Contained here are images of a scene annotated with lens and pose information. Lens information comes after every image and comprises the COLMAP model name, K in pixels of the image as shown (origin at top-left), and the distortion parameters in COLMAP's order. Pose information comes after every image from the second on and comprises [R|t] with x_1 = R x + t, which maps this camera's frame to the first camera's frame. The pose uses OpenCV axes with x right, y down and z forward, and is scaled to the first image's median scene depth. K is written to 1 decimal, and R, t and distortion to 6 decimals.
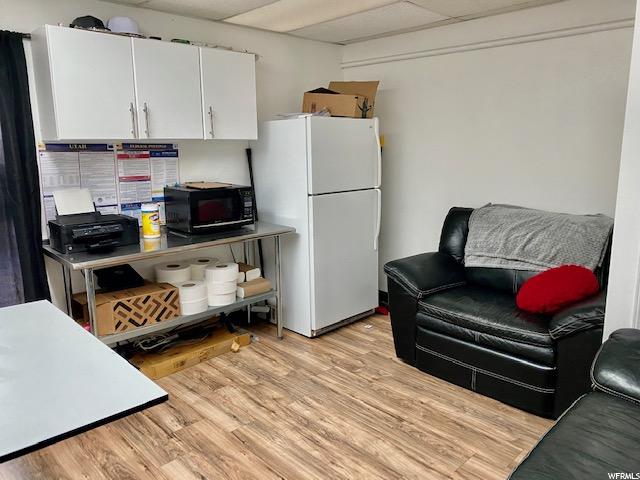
lens RADIAL K [[491.1, 0, 318.5], [0, 491.1, 239.7], [0, 0, 1]] dist [0.048662, -0.014407]
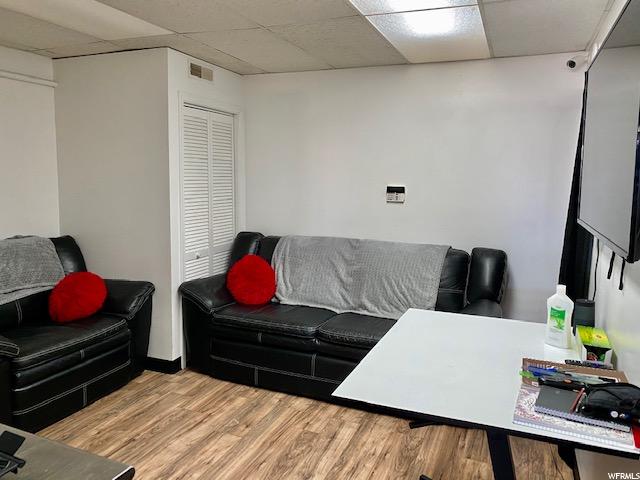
lens RADIAL K [[491.1, 0, 318.3], [0, 491.1, 239.2], [0, 0, 1]] dist [0.048662, -0.014407]
pose [[-0.395372, -0.111493, 0.911729, -0.890158], [0.169551, 0.966689, 0.191740, -0.176225], [-0.902736, 0.230394, -0.363298, 0.929459]]
